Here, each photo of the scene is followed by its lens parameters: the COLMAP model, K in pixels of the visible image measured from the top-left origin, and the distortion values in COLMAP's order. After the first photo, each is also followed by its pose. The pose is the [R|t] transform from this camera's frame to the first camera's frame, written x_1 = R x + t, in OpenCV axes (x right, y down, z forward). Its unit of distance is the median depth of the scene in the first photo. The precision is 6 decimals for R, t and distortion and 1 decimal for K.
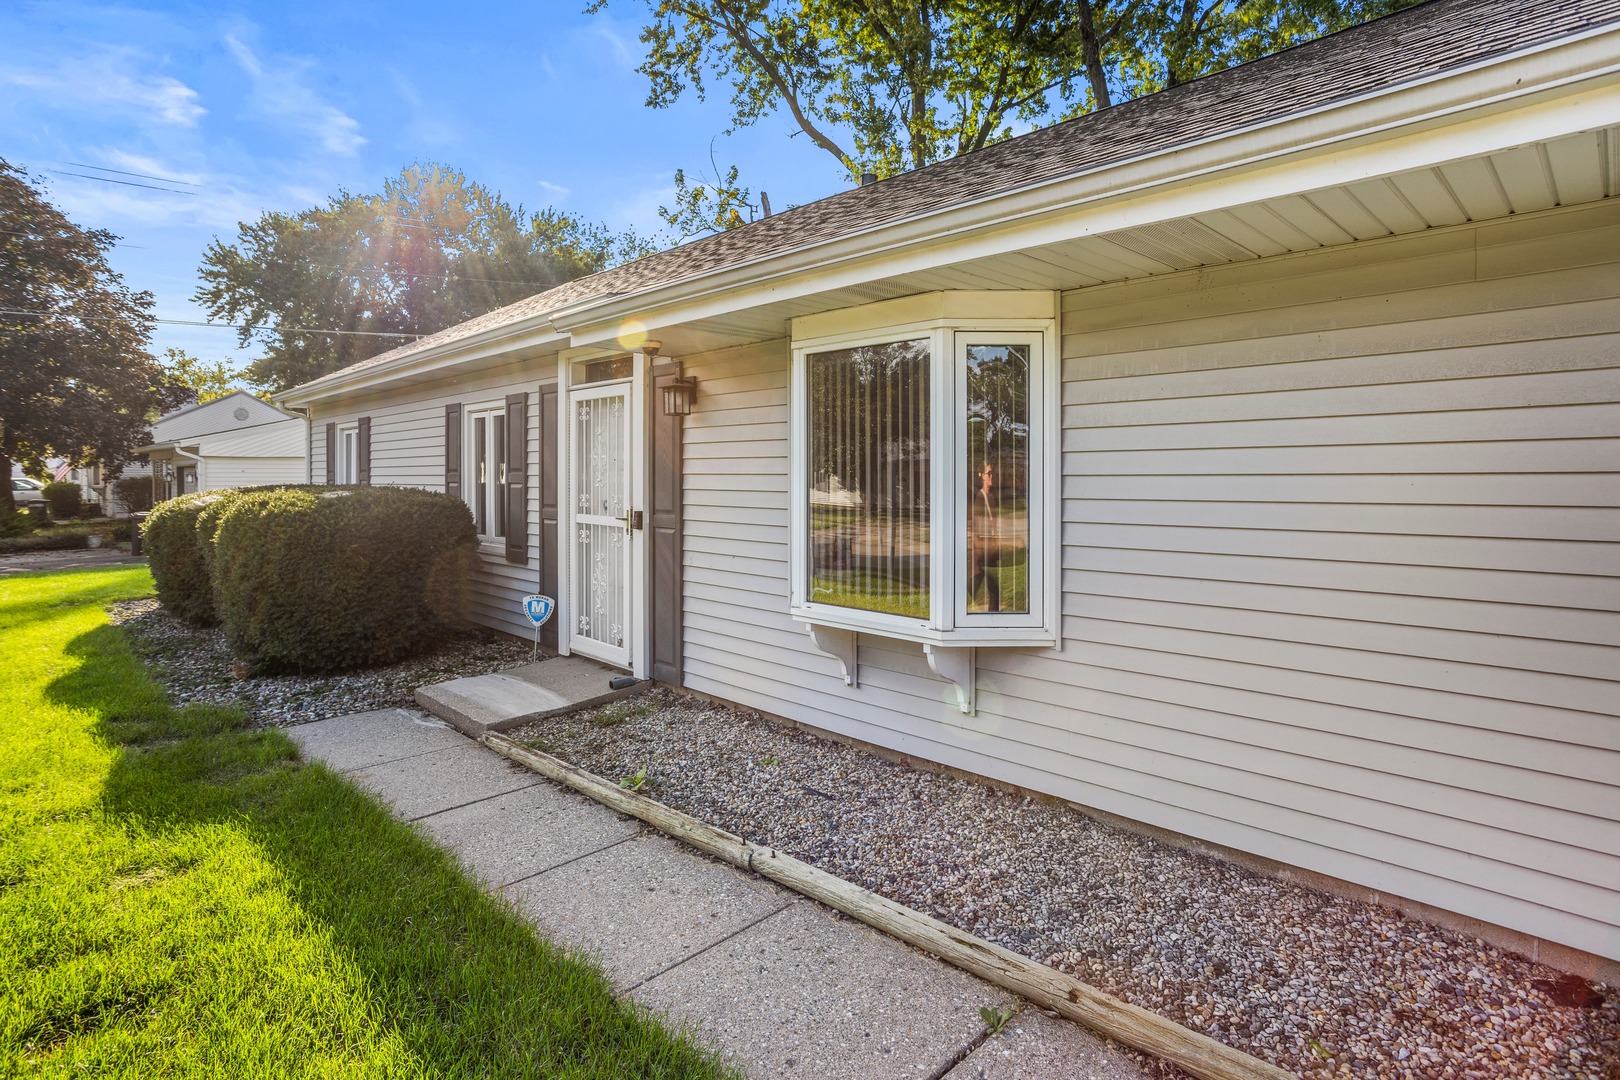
lens RADIAL K [[796.4, 0, 812.5], [0, 796.4, 509.7], [0, 0, 1]] dist [-0.061922, 0.031444]
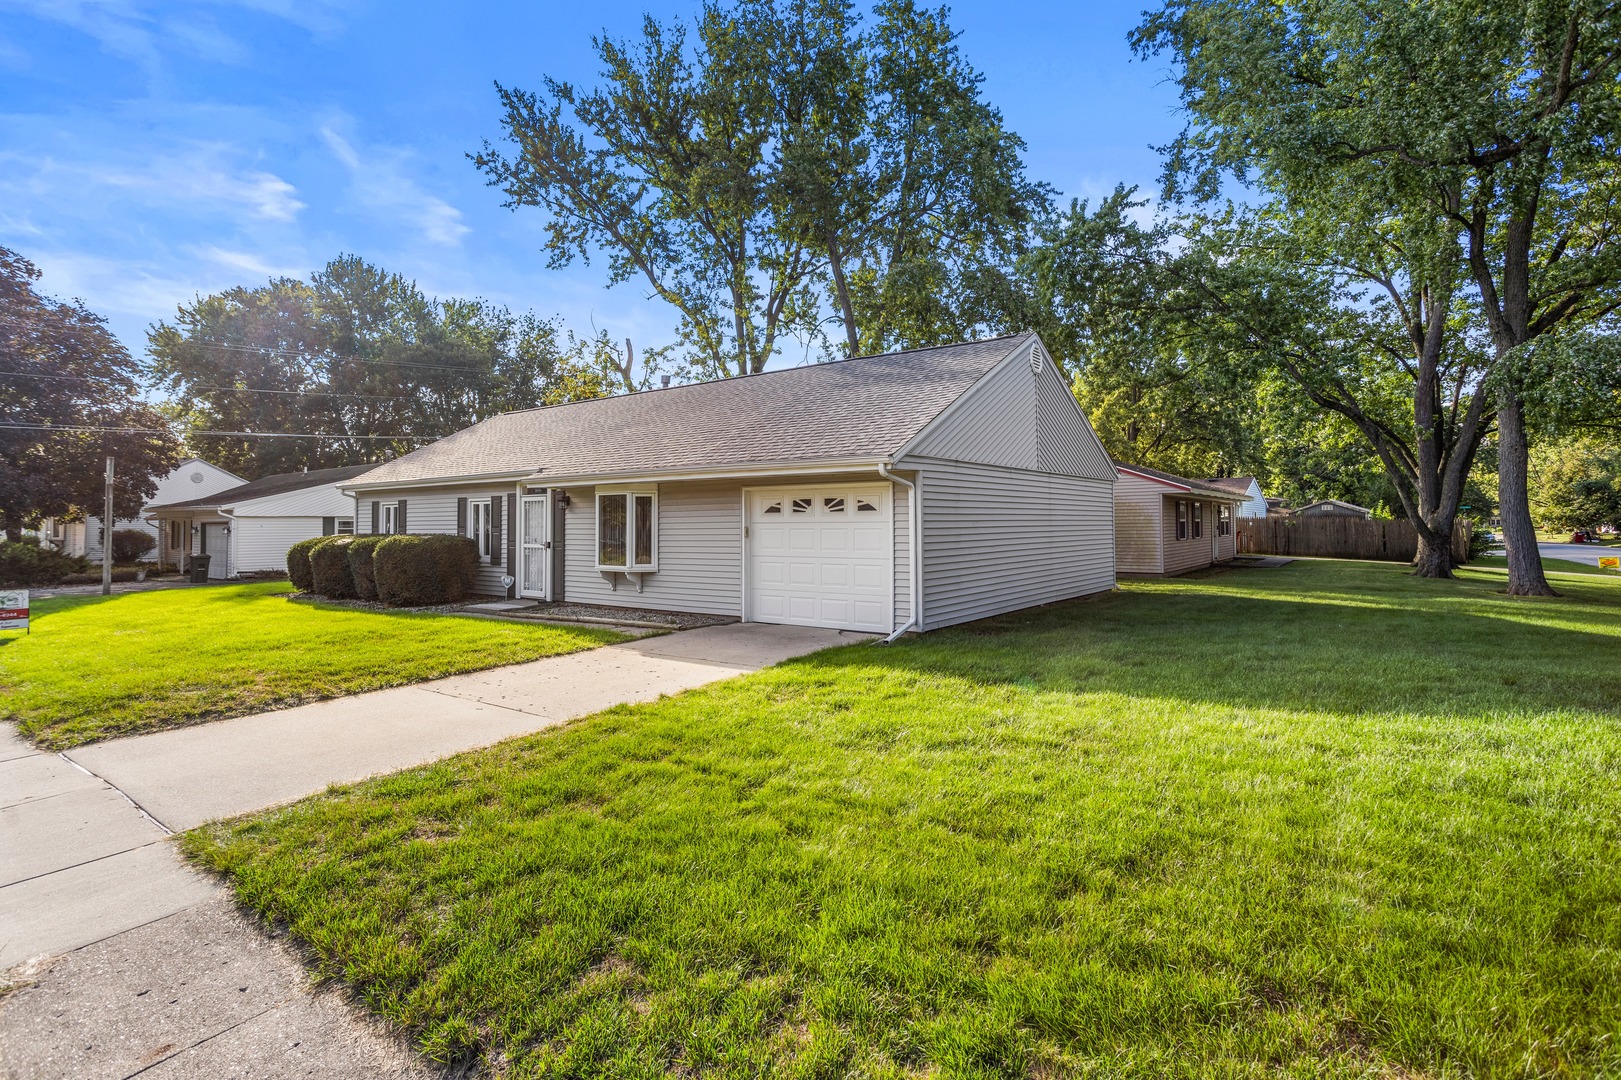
lens RADIAL K [[794.6, 0, 811.0], [0, 794.6, 520.4], [0, 0, 1]] dist [-0.054693, 0.030644]
pose [[0.992324, -0.002159, 0.123649, 0.283116], [0.008557, 0.998650, -0.051231, 0.060948], [-0.123371, 0.051896, 0.991003, -1.500502]]
